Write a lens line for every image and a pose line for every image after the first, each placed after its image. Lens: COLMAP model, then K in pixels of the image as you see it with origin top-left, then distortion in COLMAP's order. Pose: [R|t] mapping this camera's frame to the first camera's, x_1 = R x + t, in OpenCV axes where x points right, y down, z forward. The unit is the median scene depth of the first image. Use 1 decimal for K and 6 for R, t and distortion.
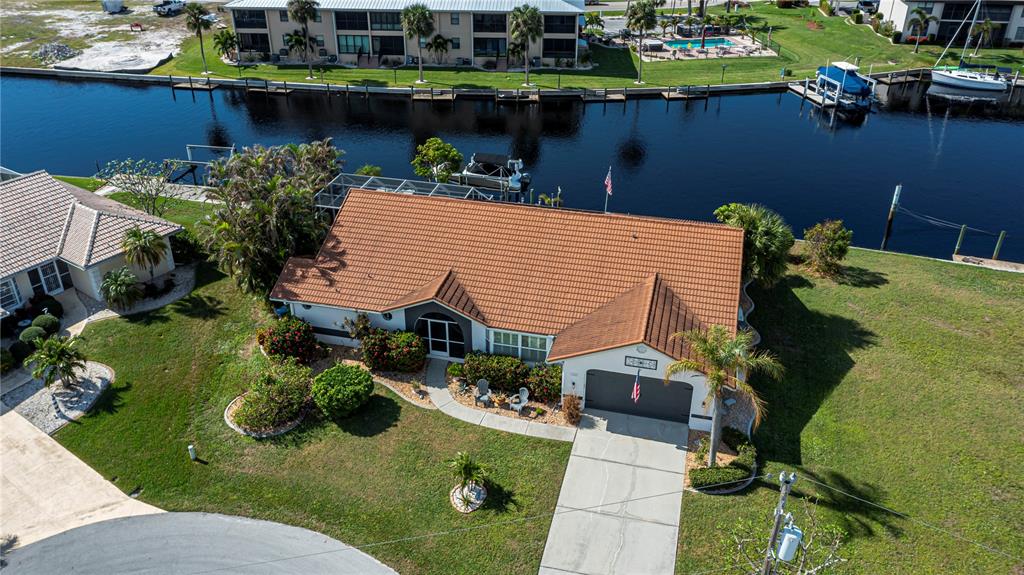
lens RADIAL K [[818.3, 0, 512.0], [0, 818.3, 287.5], [0, 0, 1]] dist [-0.007189, 0.006761]
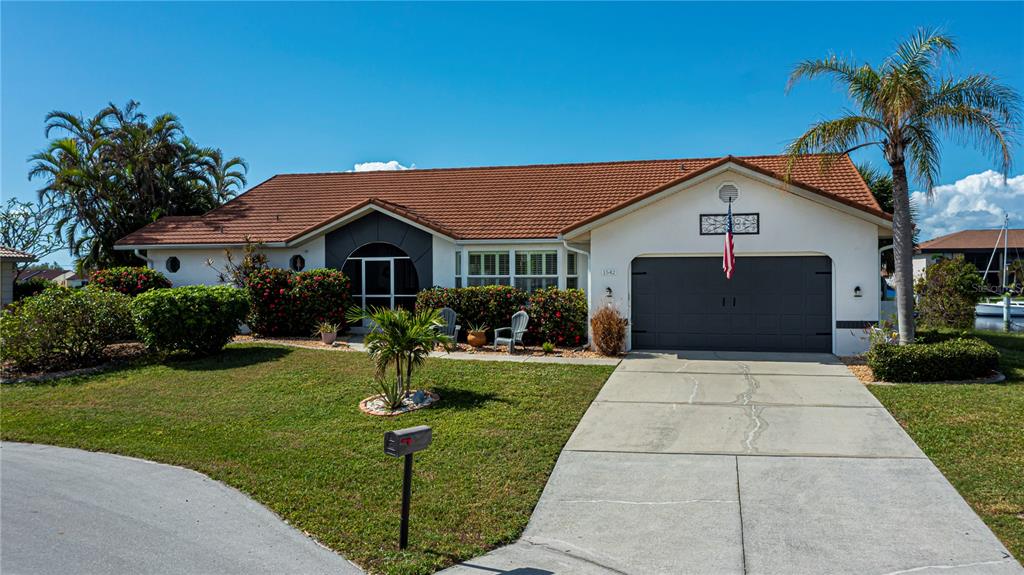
lens RADIAL K [[818.3, 0, 512.0], [0, 818.3, 287.5], [0, 0, 1]] dist [-0.007189, 0.006761]
pose [[0.999989, -0.003076, 0.003476, 0.007544], [0.004377, 0.874188, -0.485569, 0.381104], [-0.001545, 0.485579, 0.874192, 0.511434]]
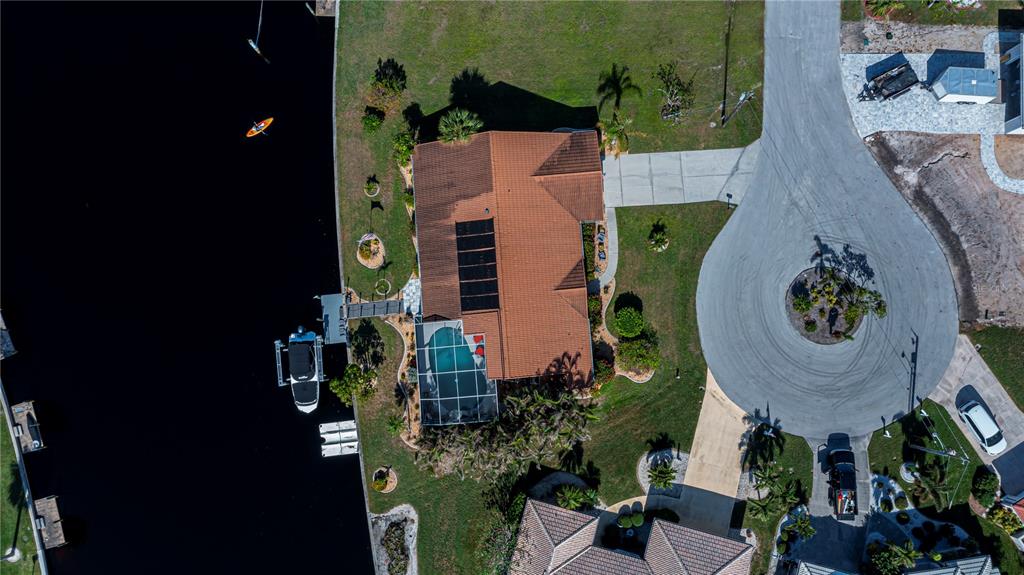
lens RADIAL K [[818.3, 0, 512.0], [0, 818.3, 287.5], [0, 0, 1]] dist [-0.007189, 0.006761]
pose [[-0.316807, -0.945988, 0.068848, -0.176191], [0.469741, -0.093426, 0.877847, -1.743128], [-0.824000, 0.310449, 0.473967, 0.274159]]
